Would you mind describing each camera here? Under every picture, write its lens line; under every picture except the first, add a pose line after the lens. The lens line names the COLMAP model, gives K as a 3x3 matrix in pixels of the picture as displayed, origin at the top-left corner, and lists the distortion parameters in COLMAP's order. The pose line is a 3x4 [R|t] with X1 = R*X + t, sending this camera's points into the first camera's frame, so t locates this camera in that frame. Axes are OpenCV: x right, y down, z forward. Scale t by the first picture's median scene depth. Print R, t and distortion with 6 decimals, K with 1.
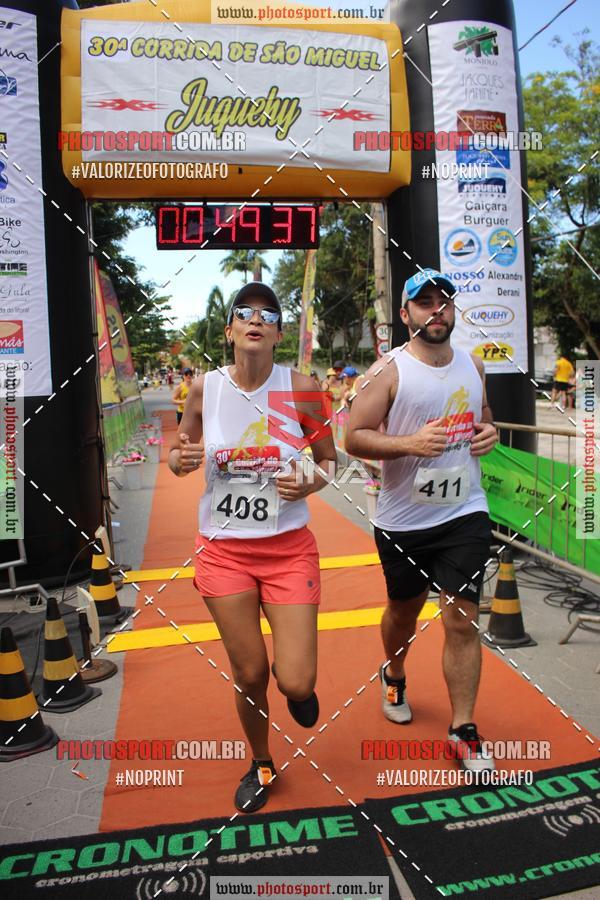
lens RADIAL K [[784.6, 0, 301.4], [0, 784.6, 458.0], [0, 0, 1]] dist [-0.153985, 0.138685]
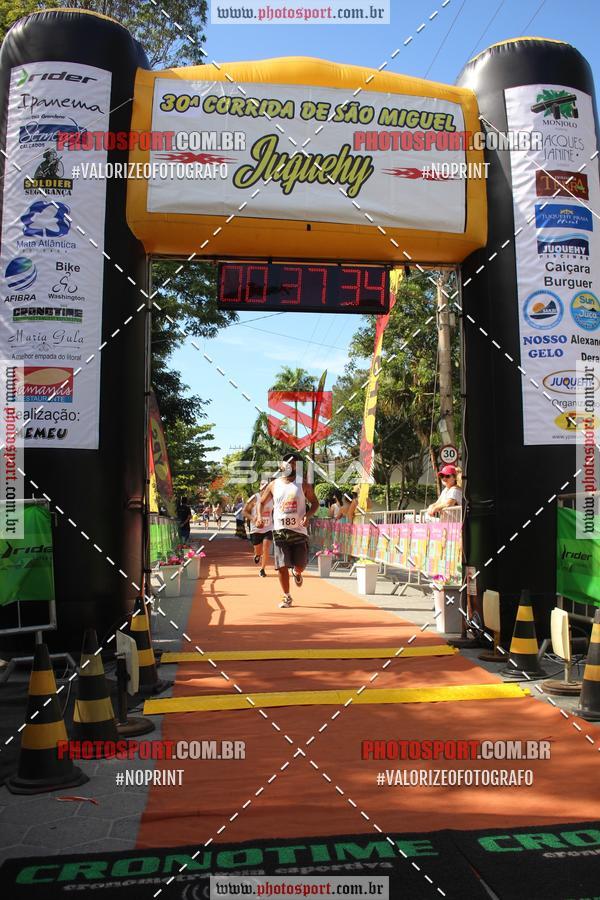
lens RADIAL K [[874.5, 0, 300.5], [0, 874.5, 454.0], [0, 0, 1]] dist [-0.134351, 0.131901]
pose [[0.997709, 0.027896, -0.061632, -0.014907], [-0.038717, 0.982529, -0.182040, 0.100586], [0.055478, 0.184009, 0.981358, -0.010060]]
